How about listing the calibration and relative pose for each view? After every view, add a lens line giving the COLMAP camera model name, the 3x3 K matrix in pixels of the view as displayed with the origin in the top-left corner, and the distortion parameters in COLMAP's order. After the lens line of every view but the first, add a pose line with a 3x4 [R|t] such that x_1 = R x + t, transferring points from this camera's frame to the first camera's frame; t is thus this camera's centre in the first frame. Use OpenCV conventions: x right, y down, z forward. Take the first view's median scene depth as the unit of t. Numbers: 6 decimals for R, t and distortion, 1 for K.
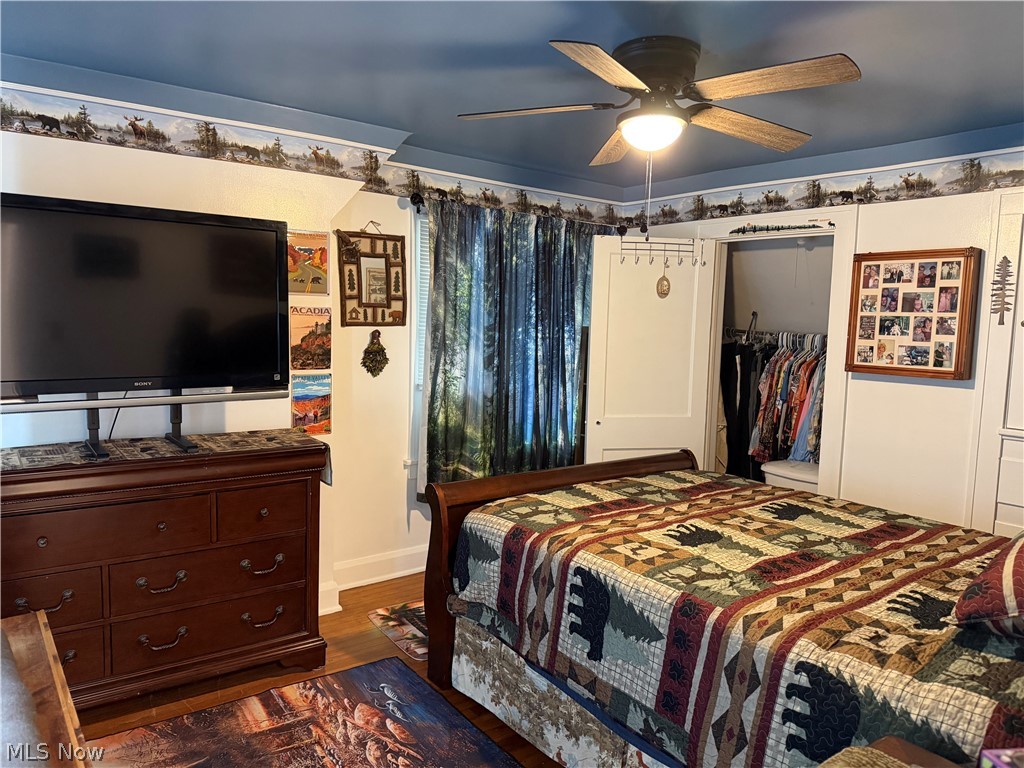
lens RADIAL K [[727.2, 0, 518.6], [0, 727.2, 384.2], [0, 0, 1]] dist [-0.004249, -0.005713]
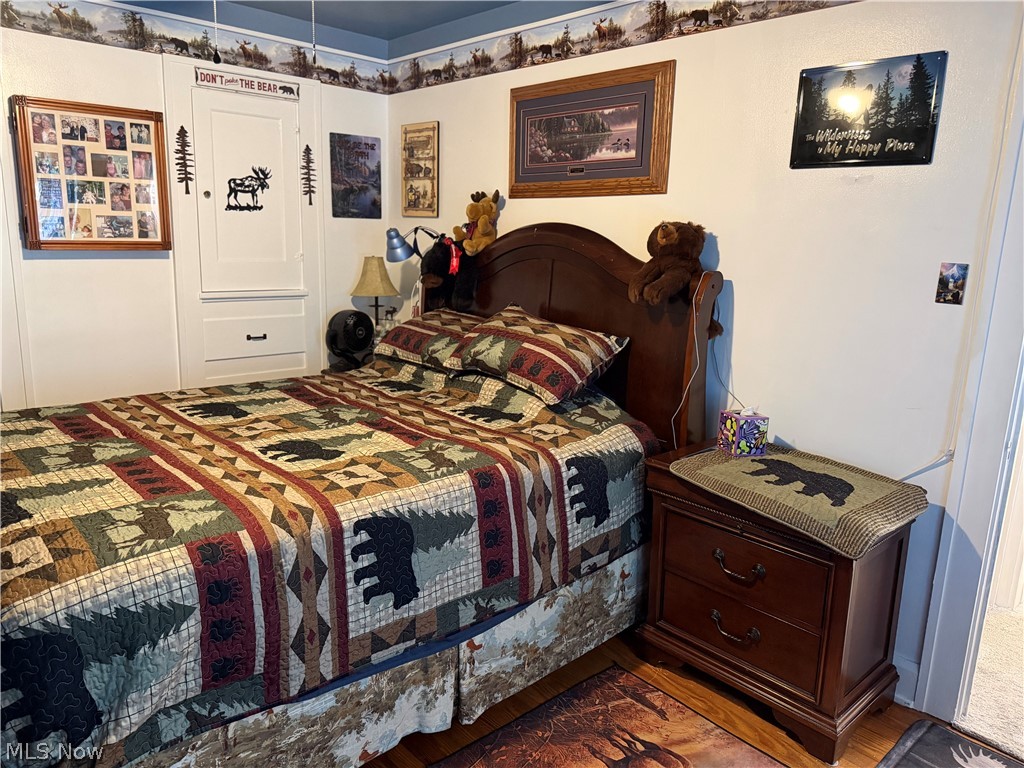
lens RADIAL K [[727.2, 0, 518.6], [0, 727.2, 384.2], [0, 0, 1]] dist [-0.004249, -0.005713]
pose [[-0.110645, -0.240582, 0.964302, -0.449997], [0.050708, 0.967629, 0.247230, -0.049400], [-0.992566, 0.076252, -0.094864, 0.623657]]
